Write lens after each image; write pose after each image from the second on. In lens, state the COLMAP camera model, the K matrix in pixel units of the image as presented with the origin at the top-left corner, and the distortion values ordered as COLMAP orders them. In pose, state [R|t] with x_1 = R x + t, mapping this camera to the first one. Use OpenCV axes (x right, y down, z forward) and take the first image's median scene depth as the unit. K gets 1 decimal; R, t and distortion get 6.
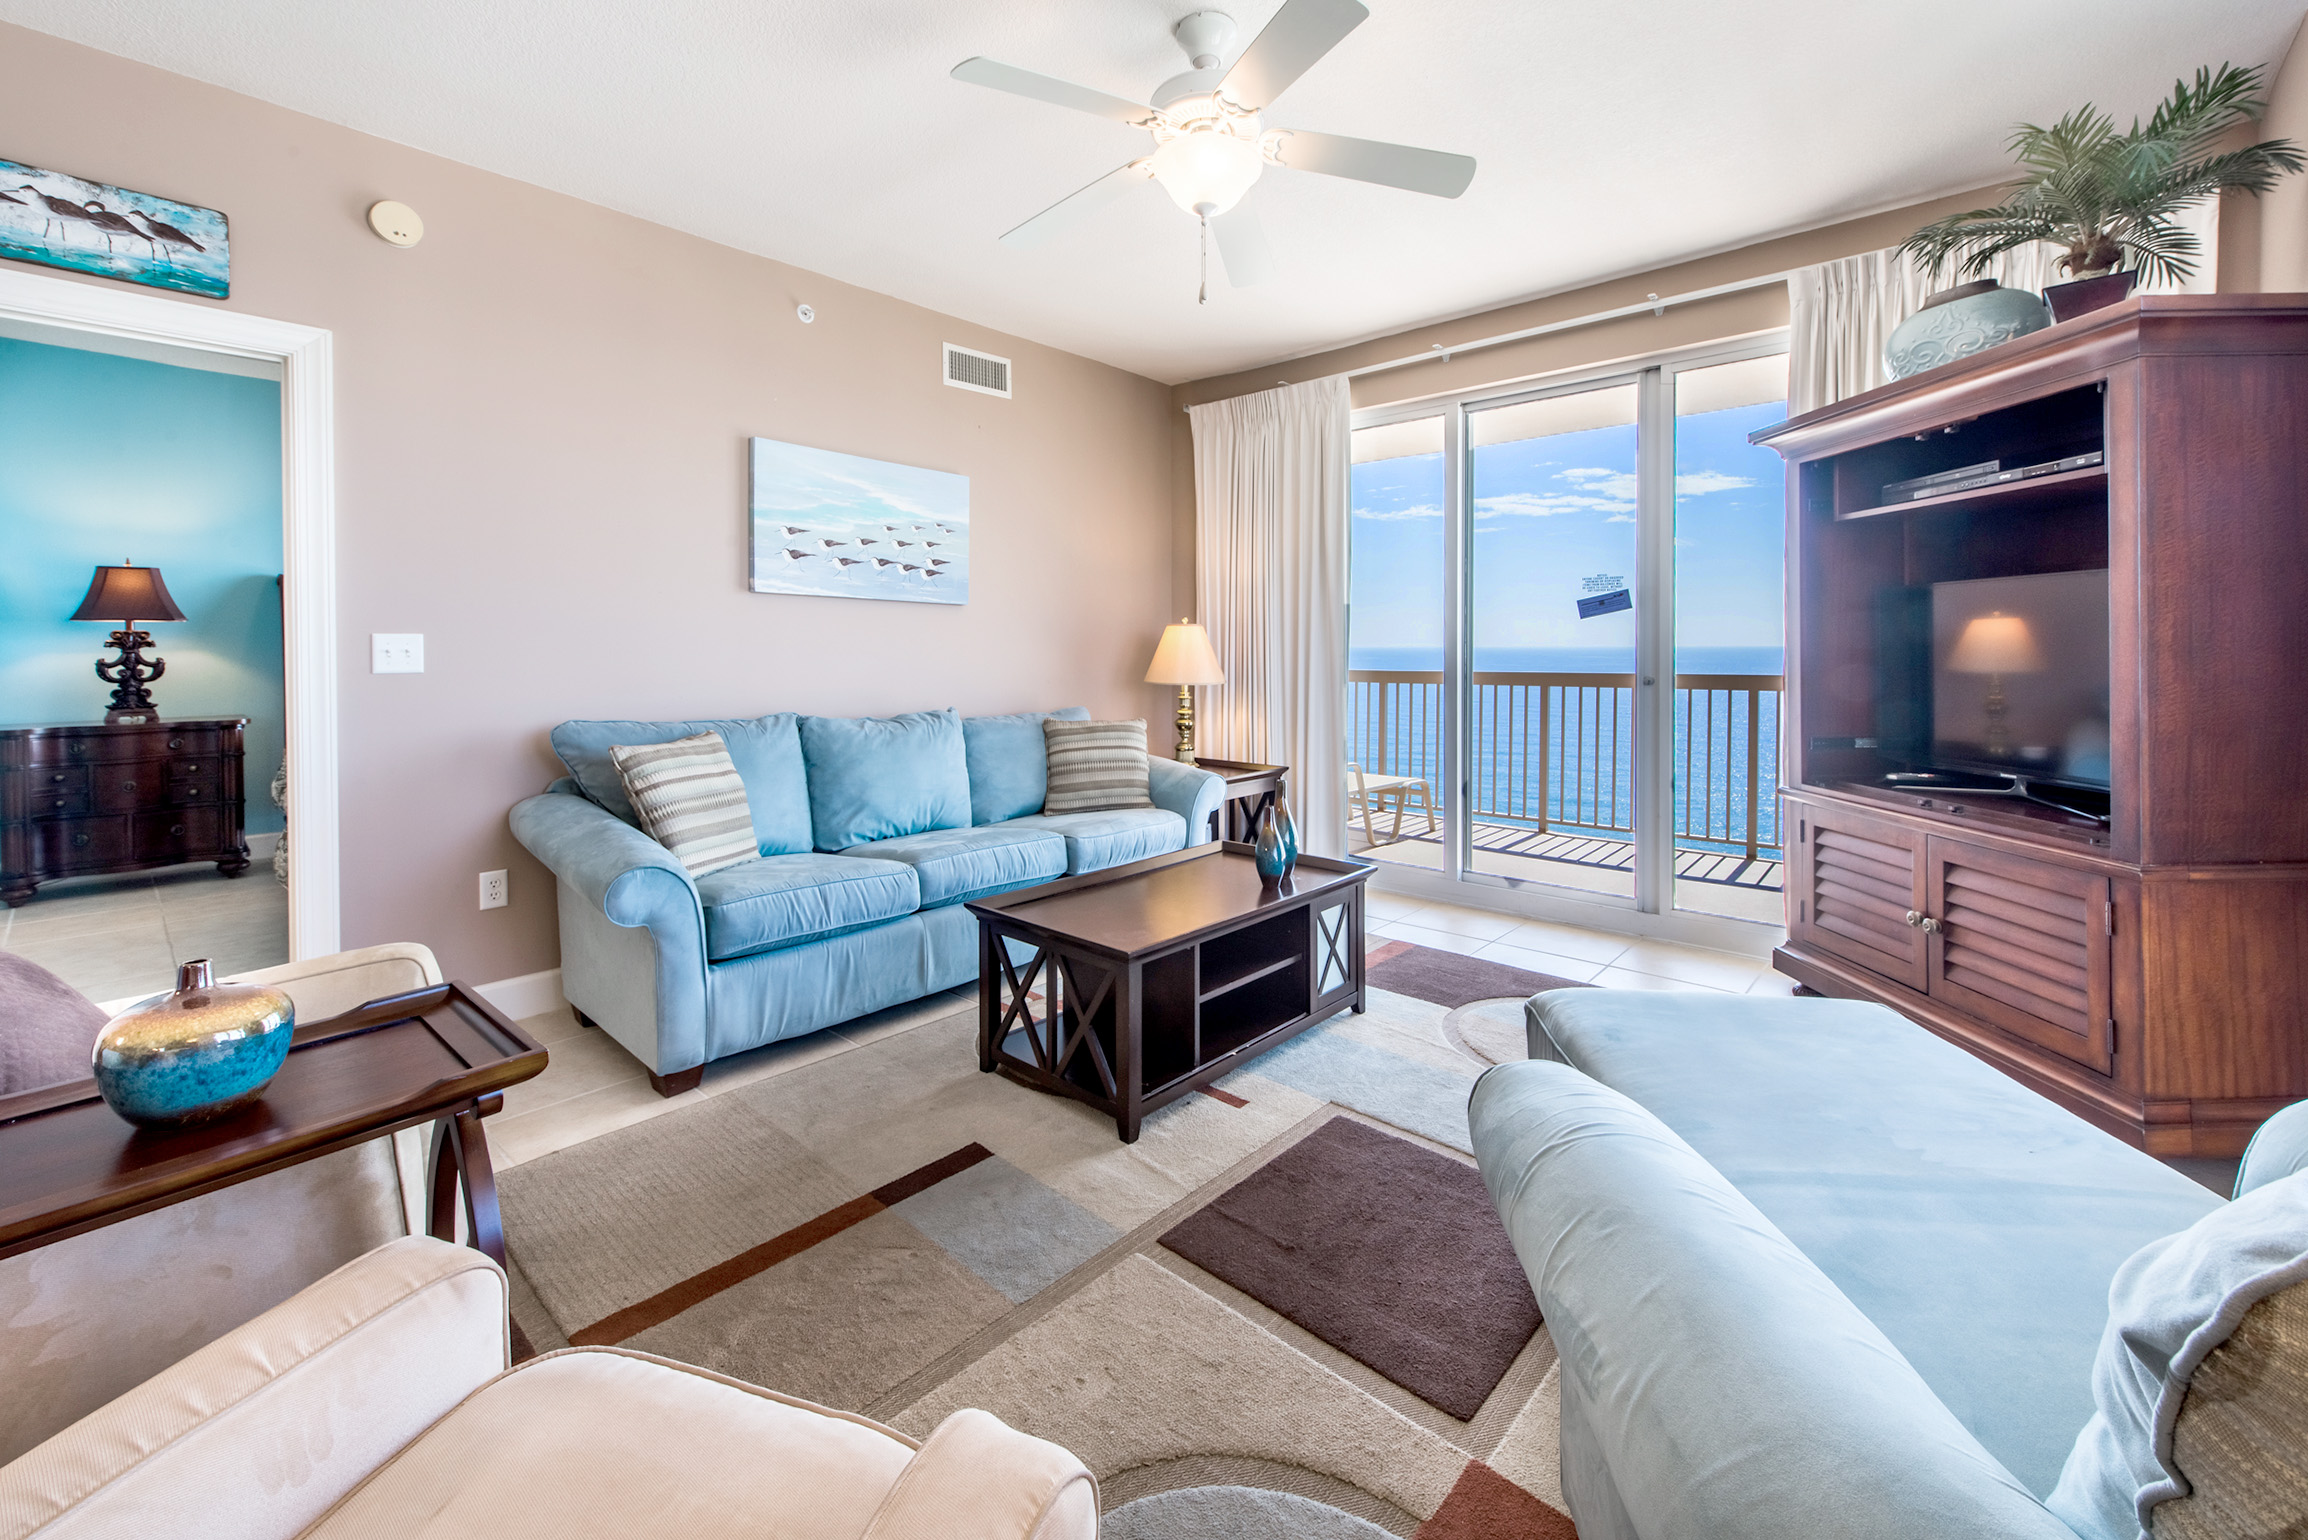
lens RADIAL K [[946.5, 0, 1157.6], [0, 946.5, 646.1], [0, 0, 1]] dist [0.001684, -0.000206]
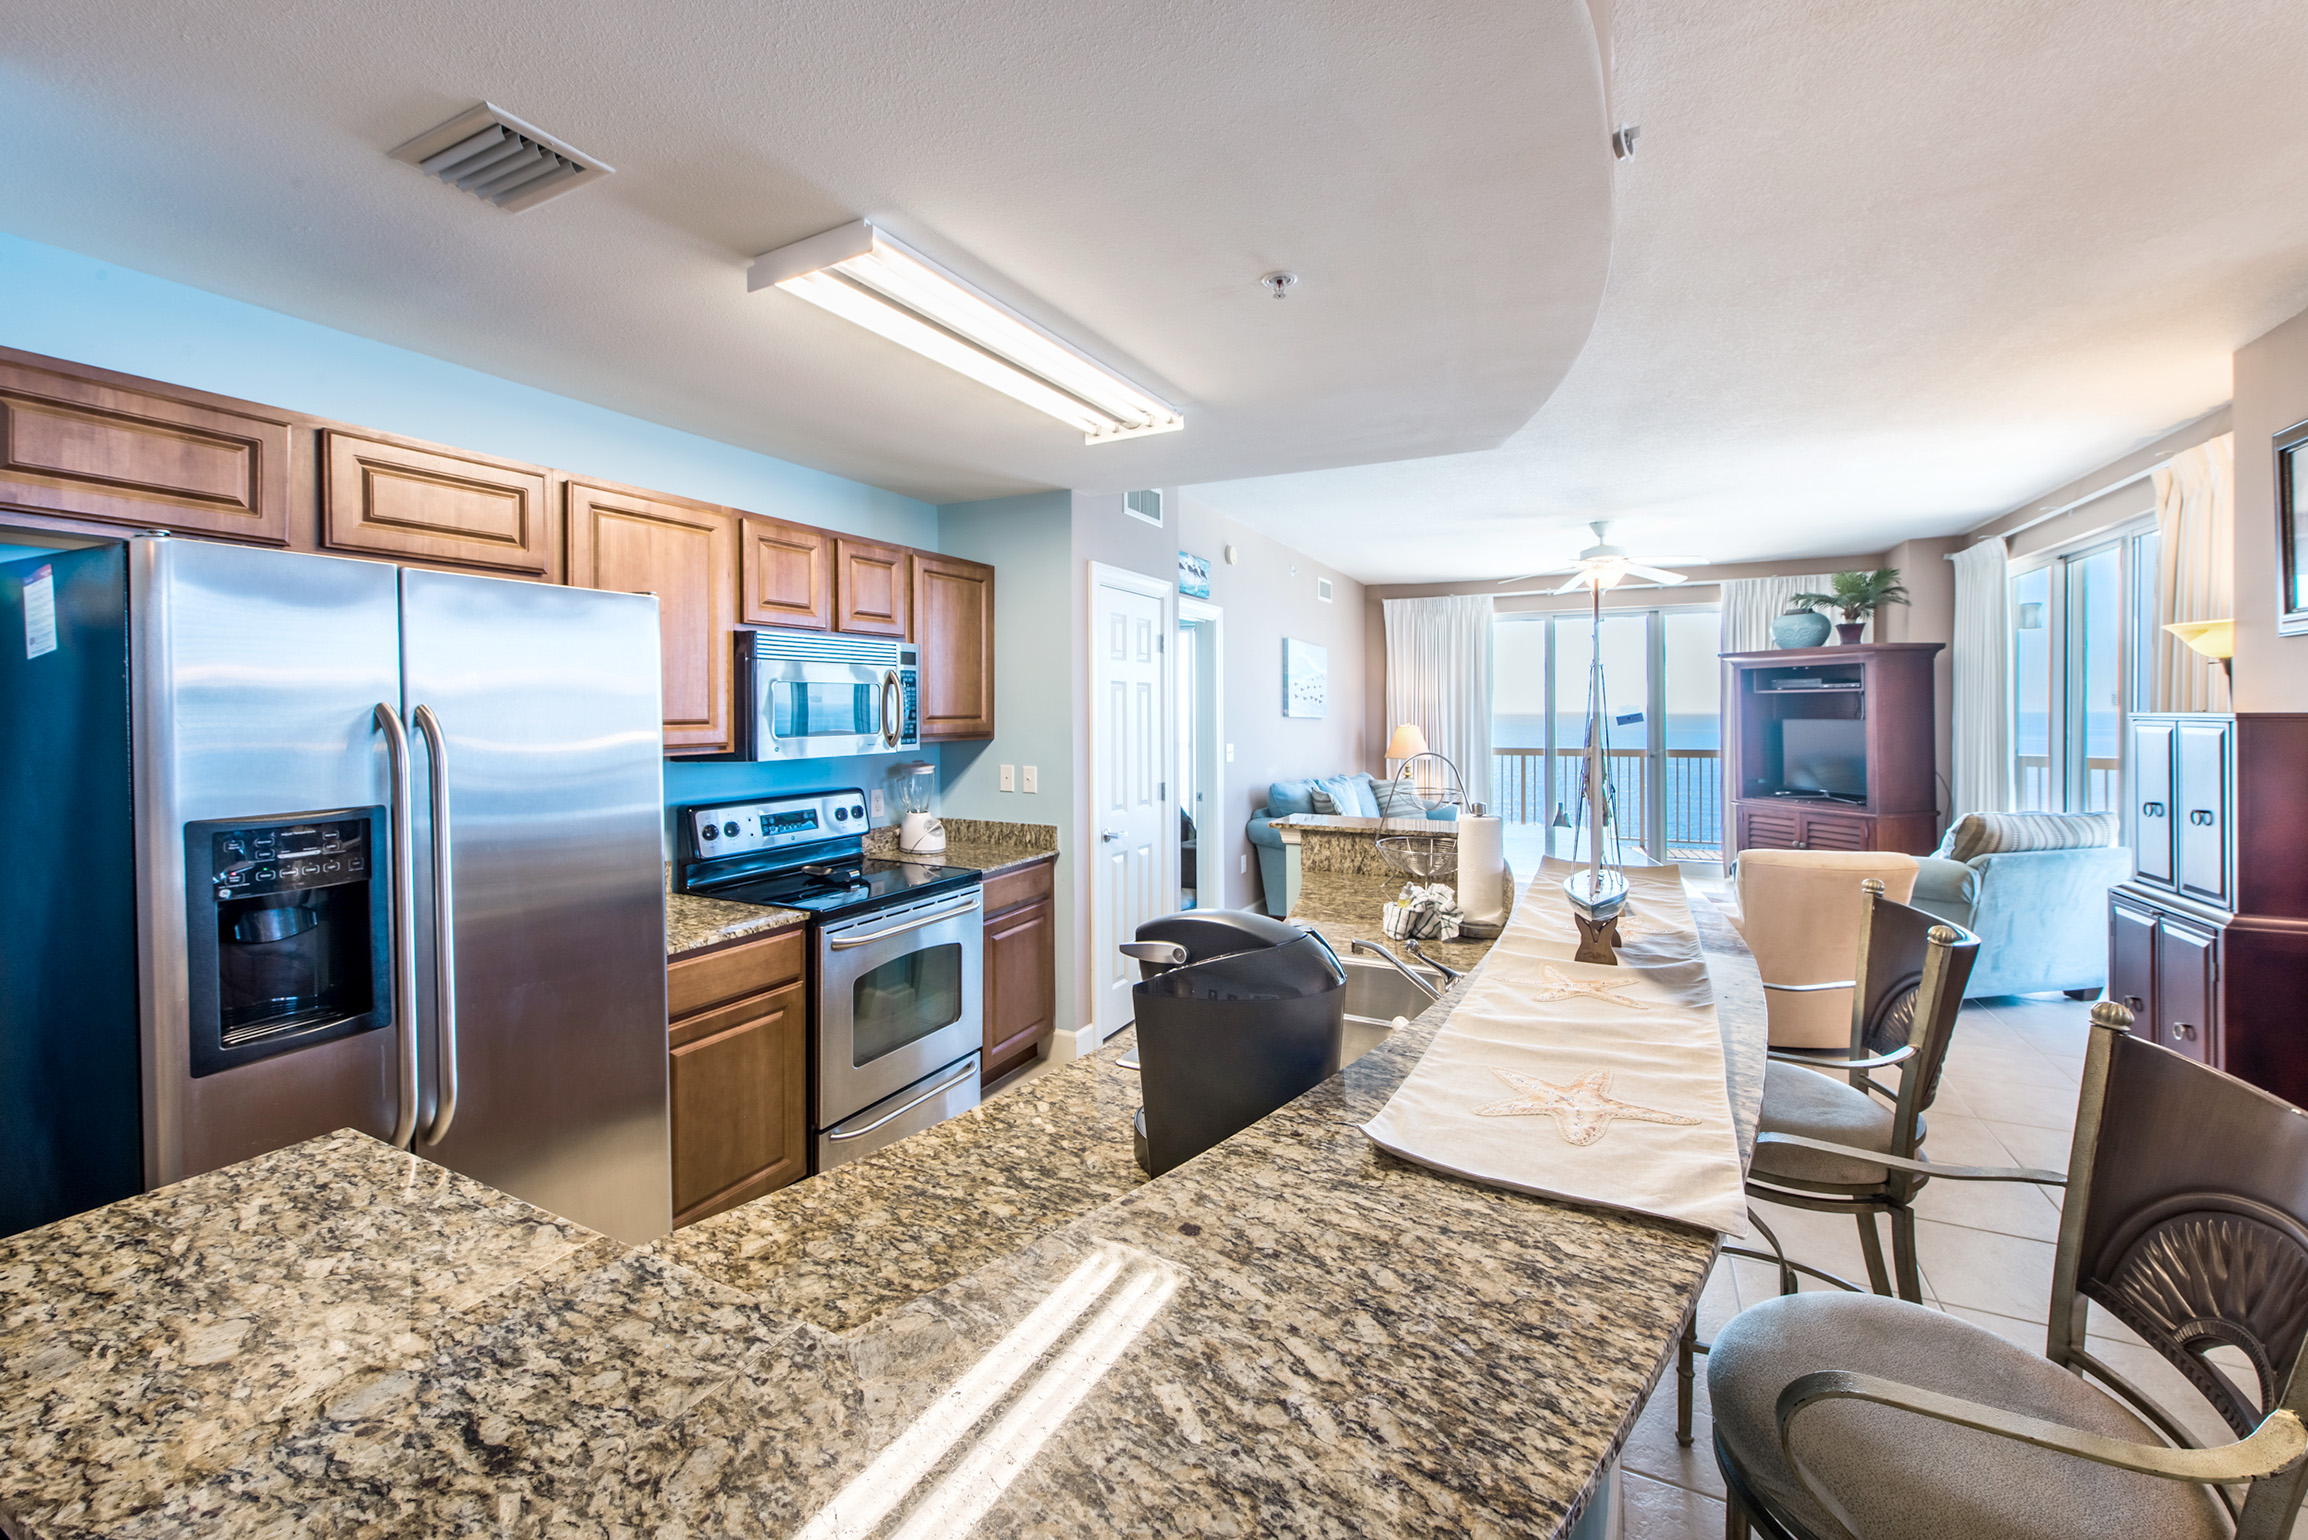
lens RADIAL K [[910.5, 0, 1148.1], [0, 910.5, 704.8], [0, 0, 1]] dist [0.000354, -0.000009]
pose [[0.967764, 0.000610, 0.251859, -6.232920], [0.001188, 0.999975, -0.006986, -0.365238], [-0.251857, 0.007060, 0.967739, -4.007058]]
